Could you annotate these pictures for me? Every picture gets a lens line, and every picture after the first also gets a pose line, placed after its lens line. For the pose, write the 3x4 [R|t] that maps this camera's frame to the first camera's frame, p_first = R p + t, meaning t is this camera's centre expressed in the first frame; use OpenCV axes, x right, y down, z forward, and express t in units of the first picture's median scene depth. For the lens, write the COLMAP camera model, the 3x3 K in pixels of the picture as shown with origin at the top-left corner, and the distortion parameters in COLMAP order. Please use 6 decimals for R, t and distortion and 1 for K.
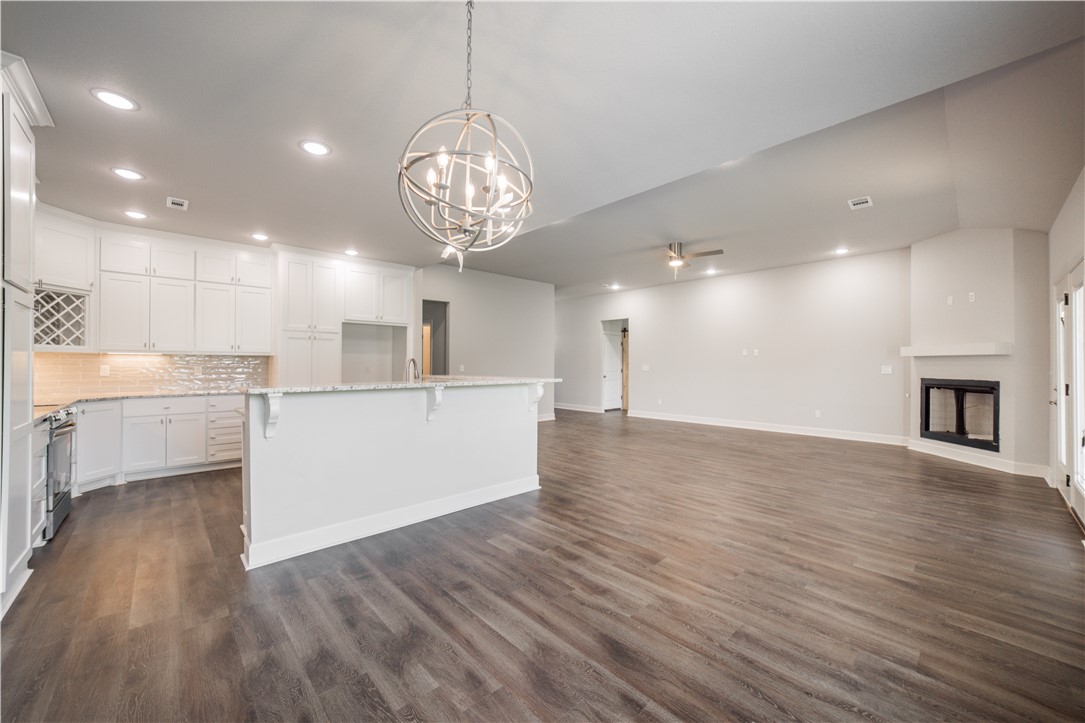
lens RADIAL K [[415.2, 0, 543.9], [0, 415.2, 361.1], [0, 0, 1]] dist [-0.017497, 0.004213]
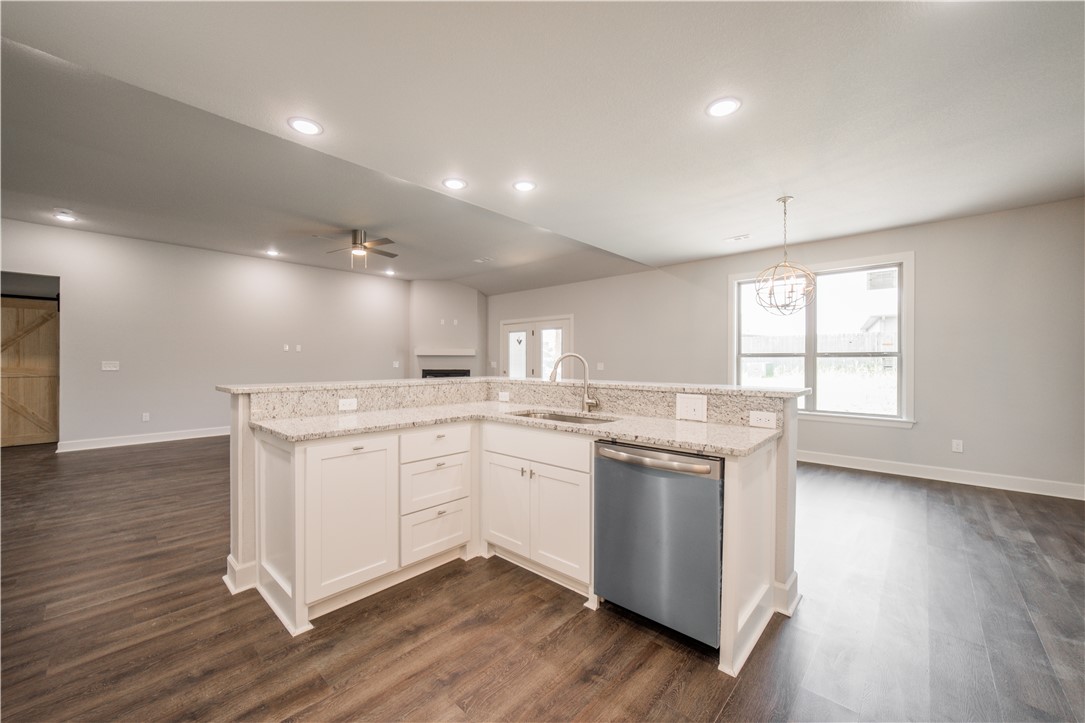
lens RADIAL K [[415.2, 0, 537.3], [0, 415.2, 362.9], [0, 0, 1]] dist [-0.017497, 0.004213]
pose [[-0.073695, -0.006573, 0.997259, -0.920231], [-0.009972, 0.999933, 0.005853, 0.005383], [-0.997231, -0.009513, -0.073755, 0.959522]]
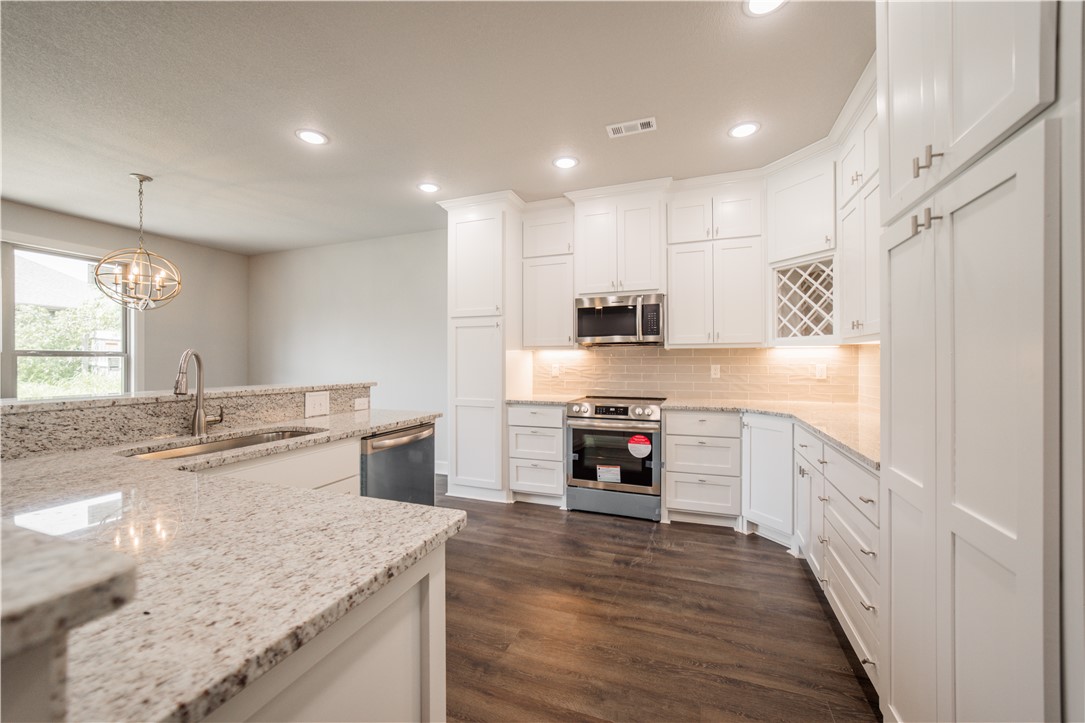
lens RADIAL K [[415.2, 0, 543.0], [0, 415.2, 359.3], [0, 0, 1]] dist [-0.017497, 0.004213]
pose [[-0.897201, -0.003087, -0.441612, -0.413793], [0.003168, 0.999905, -0.013427, 0.010366], [0.441611, -0.013445, -0.897106, 1.395004]]
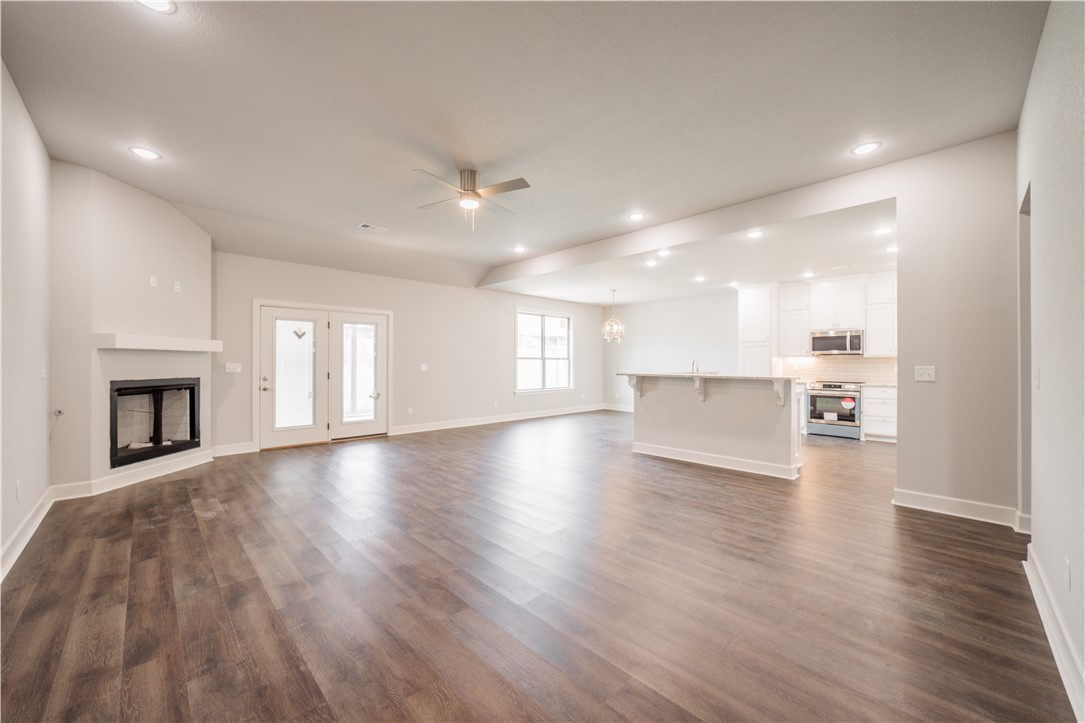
lens RADIAL K [[415.2, 0, 543.4], [0, 415.2, 359.1], [0, 0, 1]] dist [-0.017497, 0.004213]
pose [[-0.999657, -0.004603, -0.025789, 0.319974], [-0.004224, 0.999883, -0.014721, 0.017011], [0.025854, -0.014607, -0.999559, 2.364773]]
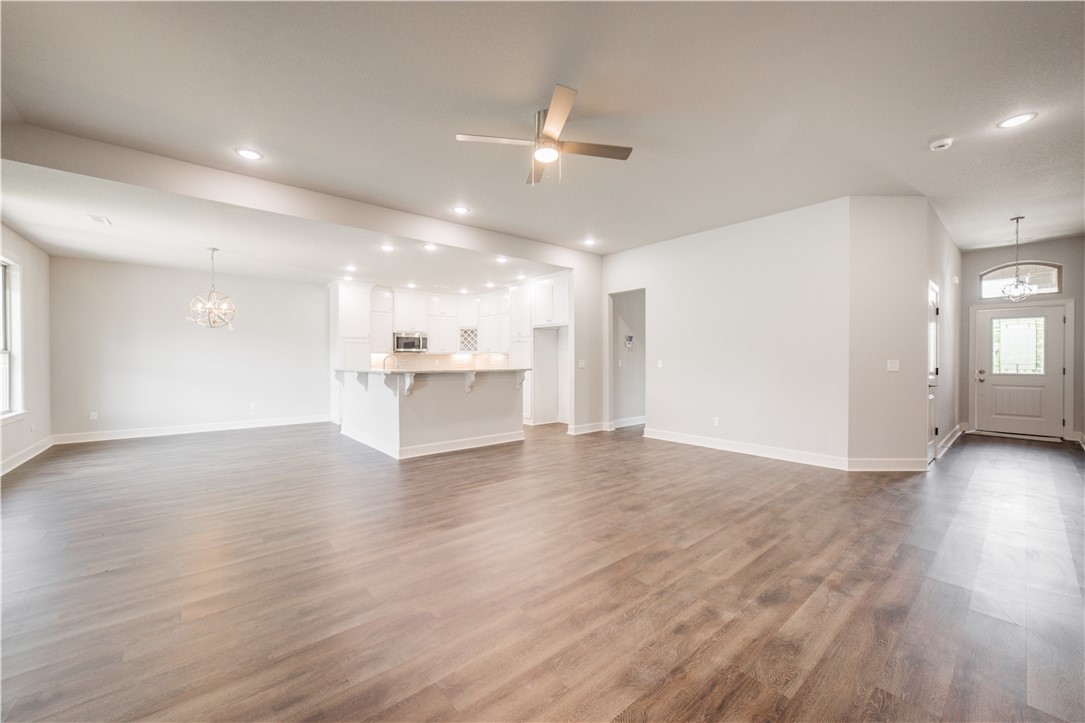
lens RADIAL K [[415.2, 0, 534.7], [0, 415.2, 361.6], [0, 0, 1]] dist [-0.017497, 0.004213]
pose [[-0.055304, 0.005516, -0.998454, 1.180600], [0.007115, 0.999962, 0.005131, 0.012375], [0.998444, -0.006820, -0.055341, 1.455093]]
